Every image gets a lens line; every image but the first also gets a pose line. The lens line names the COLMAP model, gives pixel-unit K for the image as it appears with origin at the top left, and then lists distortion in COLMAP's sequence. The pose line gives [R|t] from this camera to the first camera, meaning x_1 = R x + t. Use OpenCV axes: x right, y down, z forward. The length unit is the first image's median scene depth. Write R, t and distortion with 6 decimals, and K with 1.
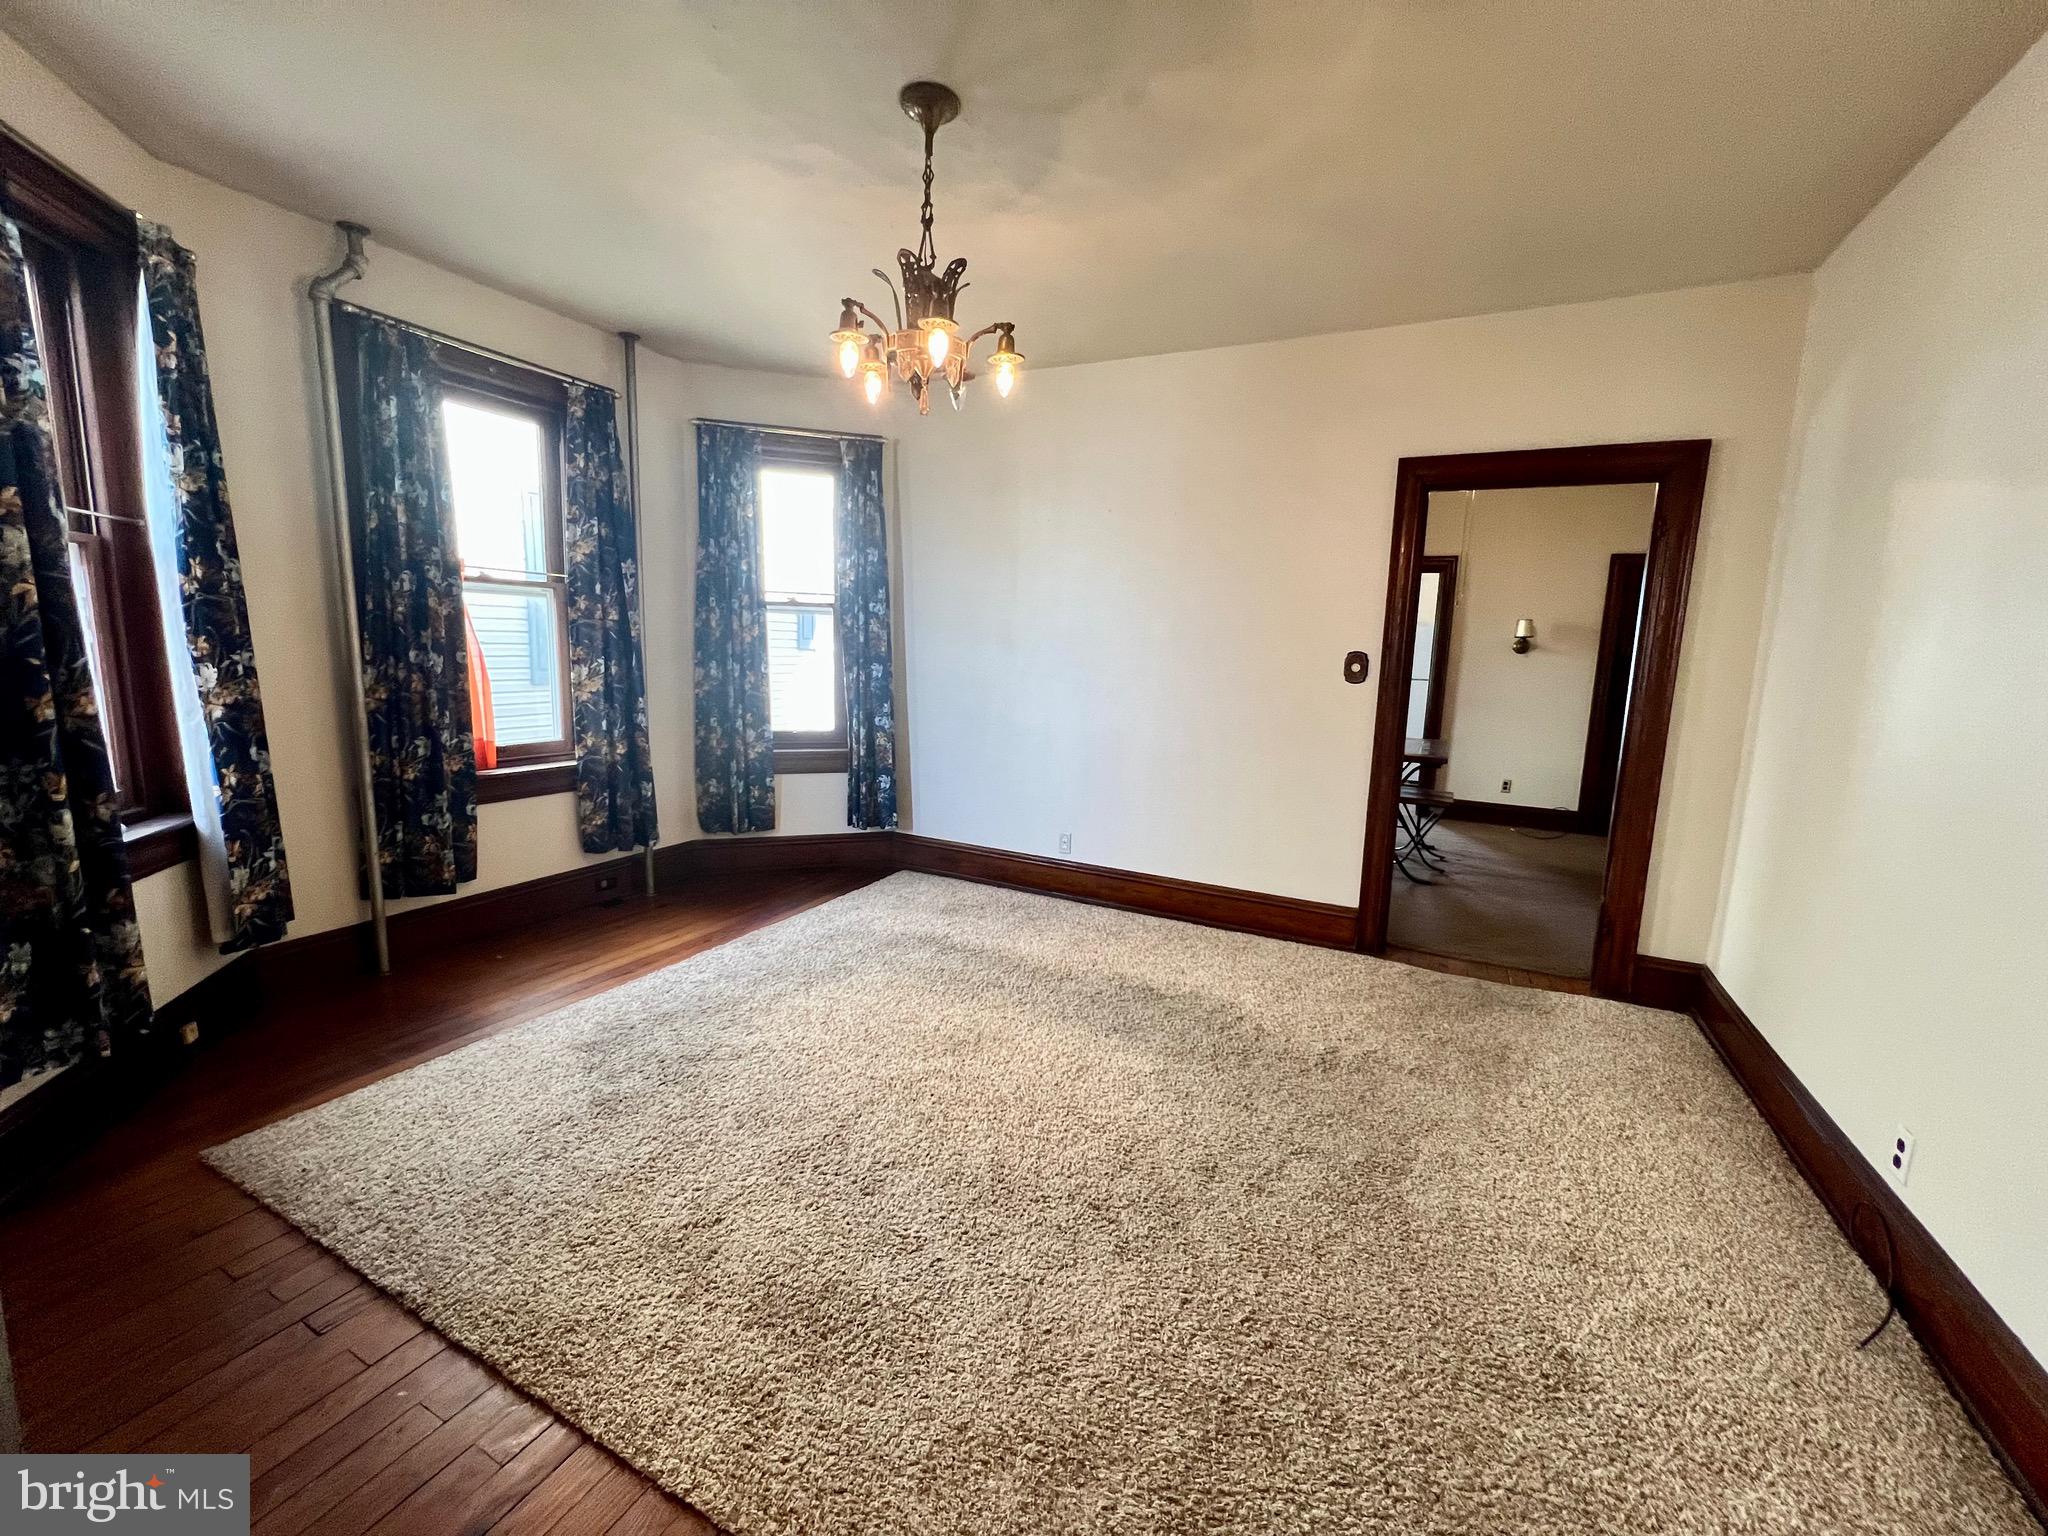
lens RADIAL K [[821.2, 0, 1023.6], [0, 821.2, 770.3], [0, 0, 1]] dist [-0.004970, 0.001287]
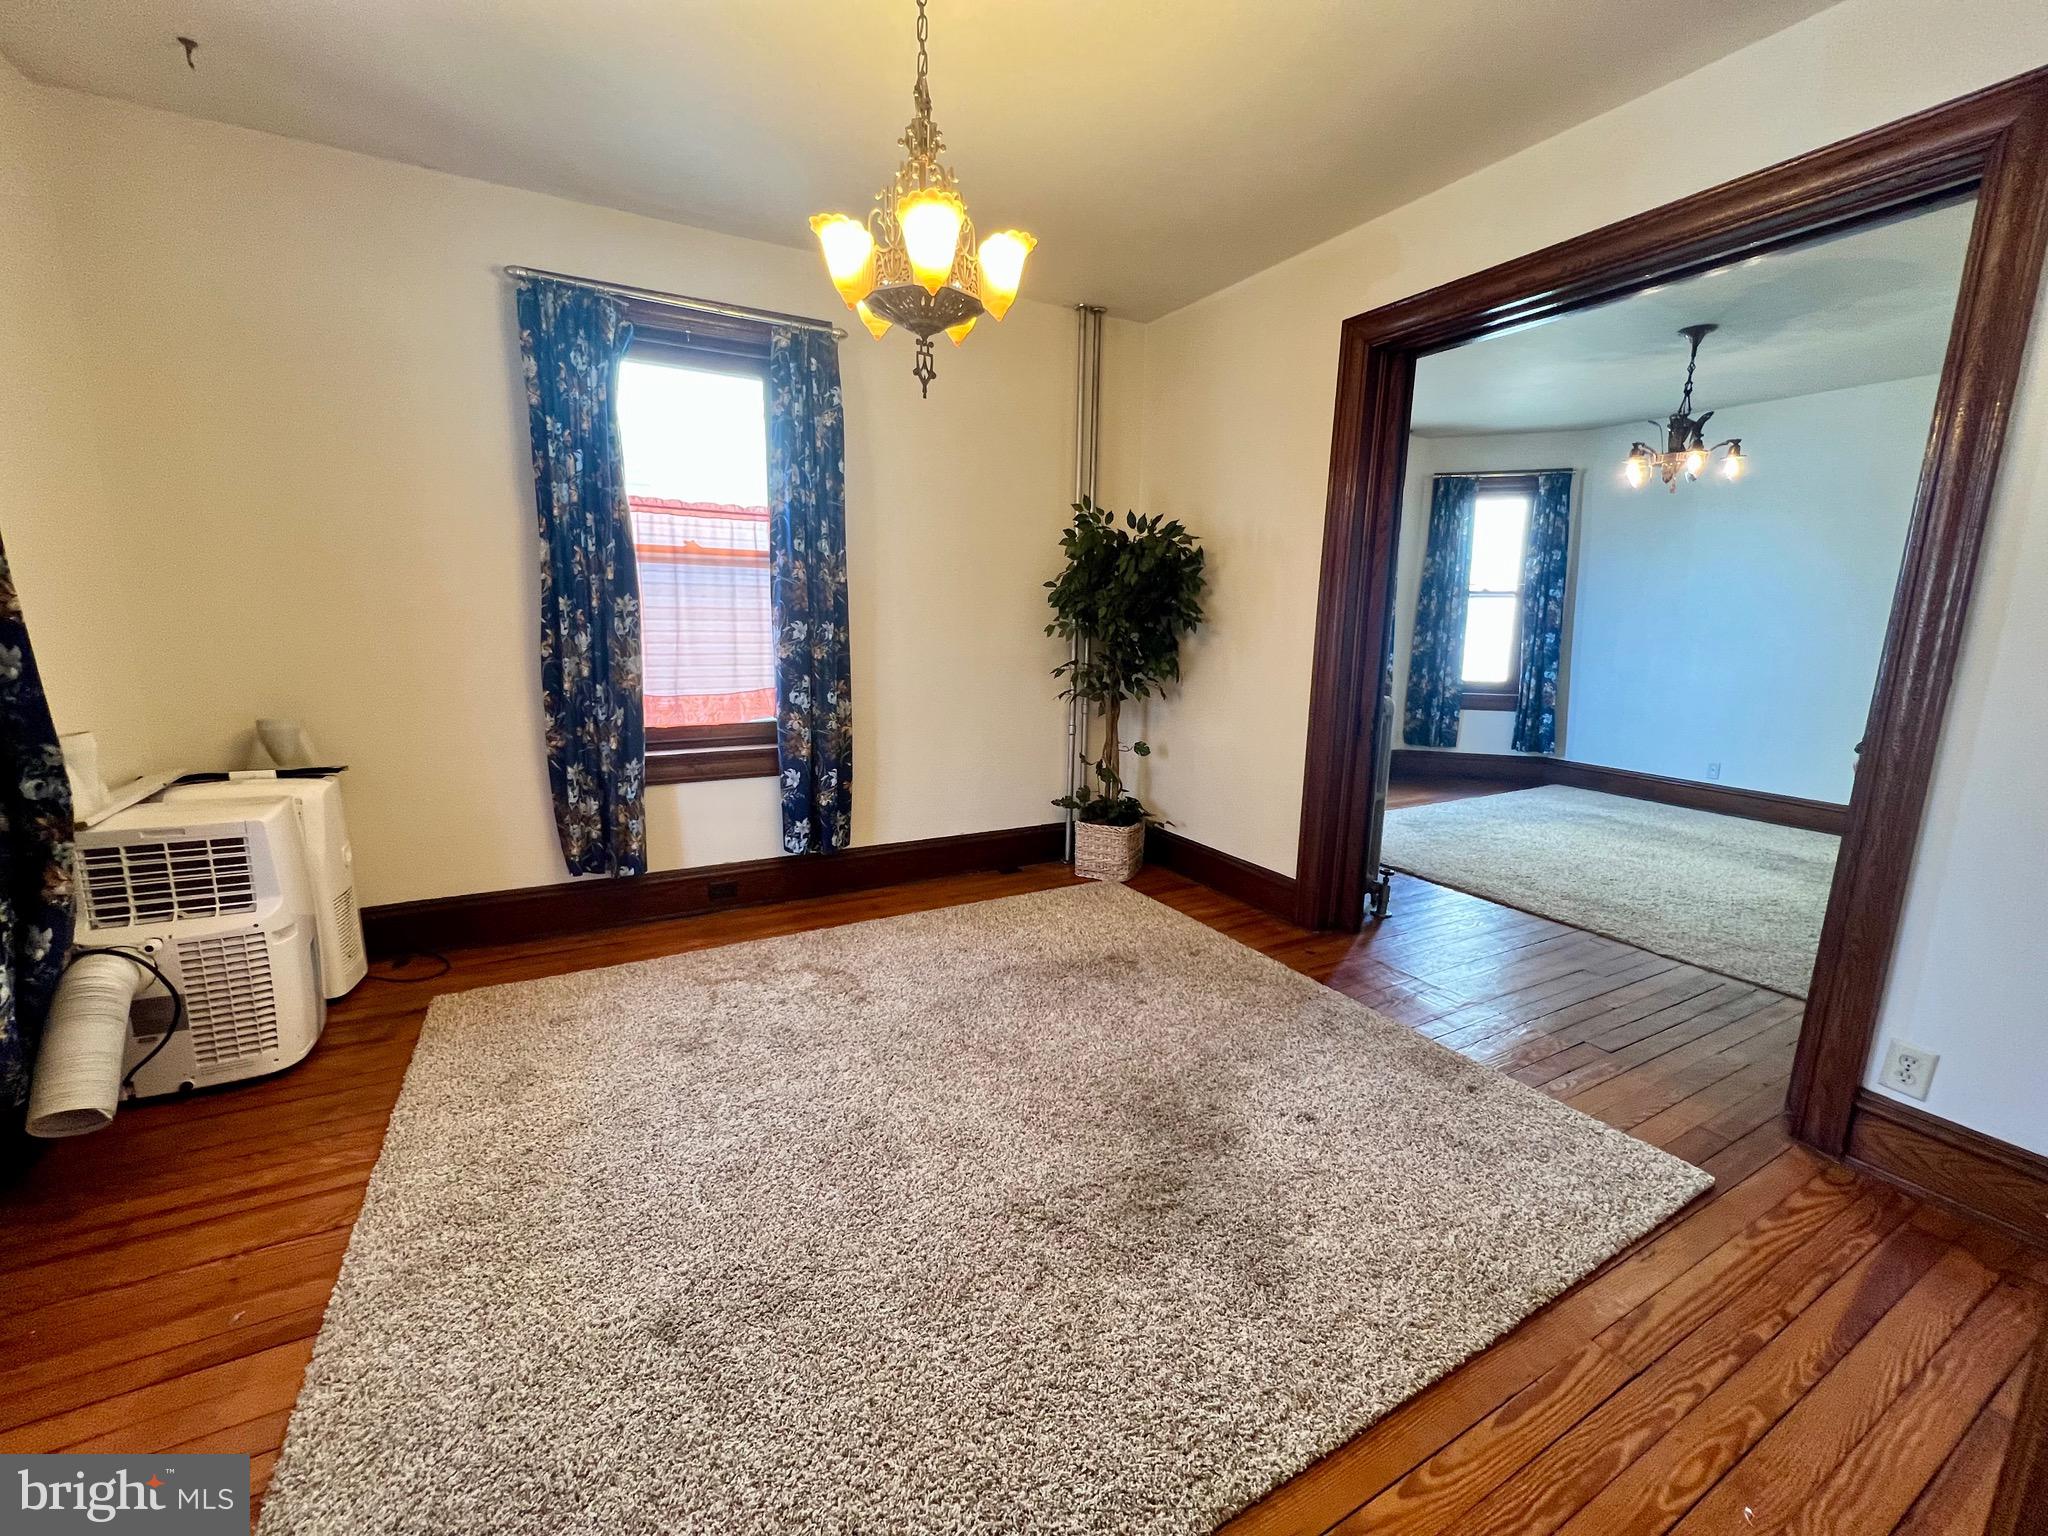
lens RADIAL K [[821.2, 0, 1023.3], [0, 821.2, 764.0], [0, 0, 1]] dist [-0.004970, 0.001287]
pose [[0.819804, 0.082718, -0.566638, -0.154529], [-0.075960, 0.996476, 0.035567, 0.159953], [0.567584, 0.013884, 0.823199, -0.944953]]
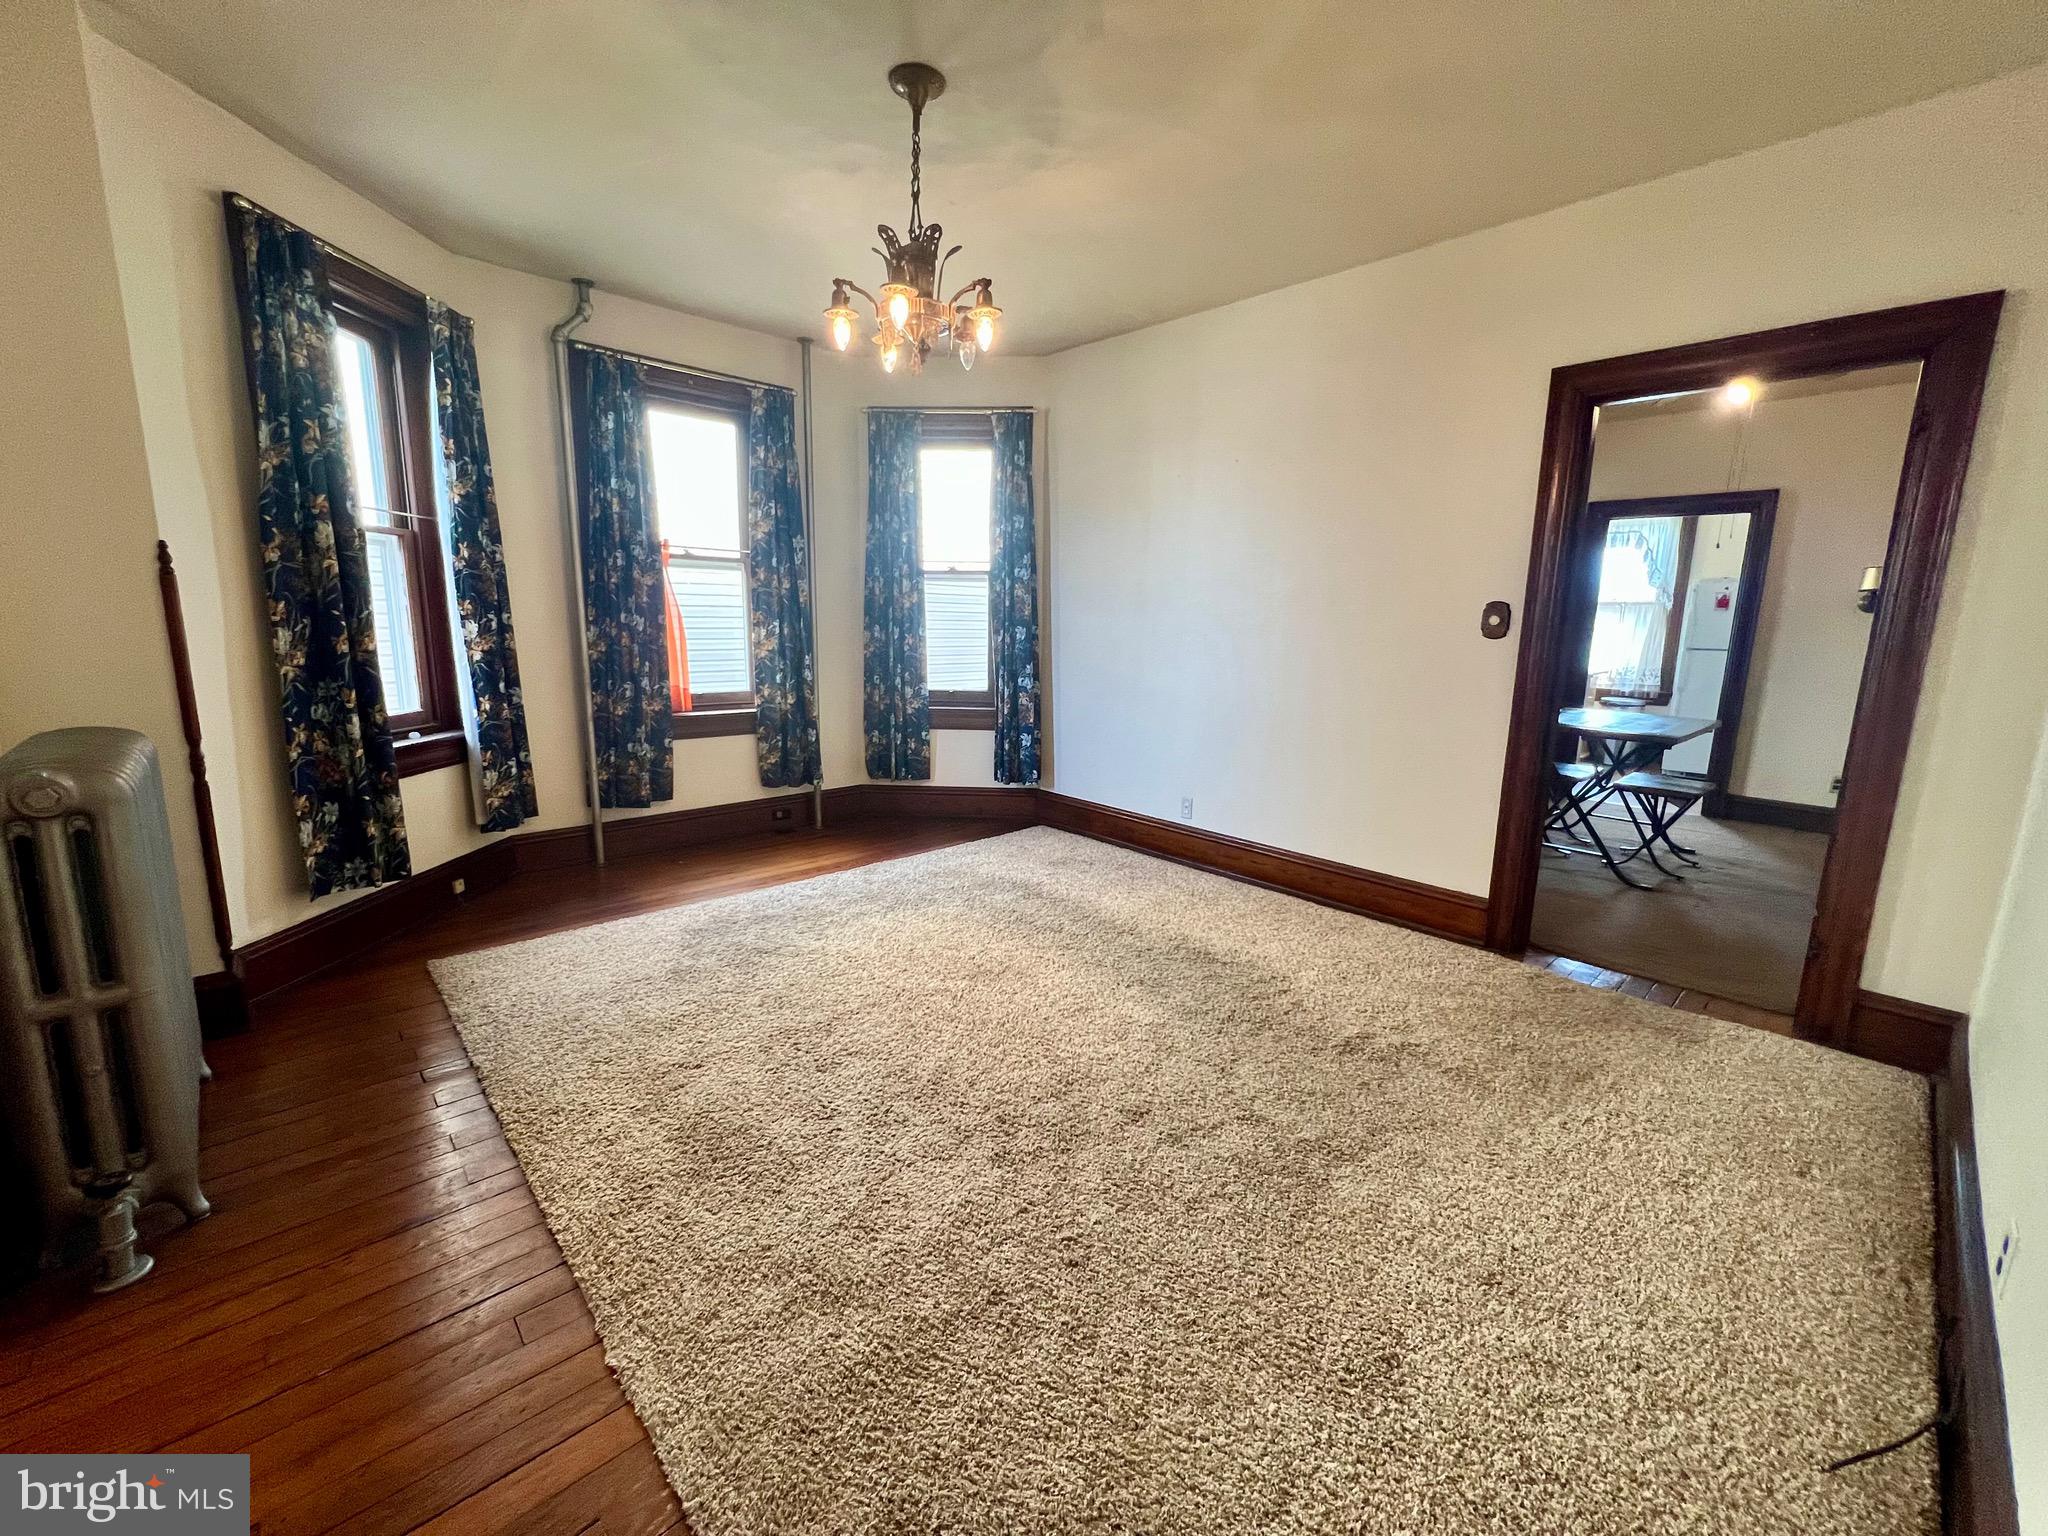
lens RADIAL K [[821.2, 0, 1019.9], [0, 821.2, 769.7], [0, 0, 1]] dist [-0.004970, 0.001287]
pose [[0.937533, 0.049768, -0.344317, 0.277185], [-0.042257, 0.998677, 0.029290, 0.032337], [0.345320, -0.012910, 0.938396, 0.016844]]
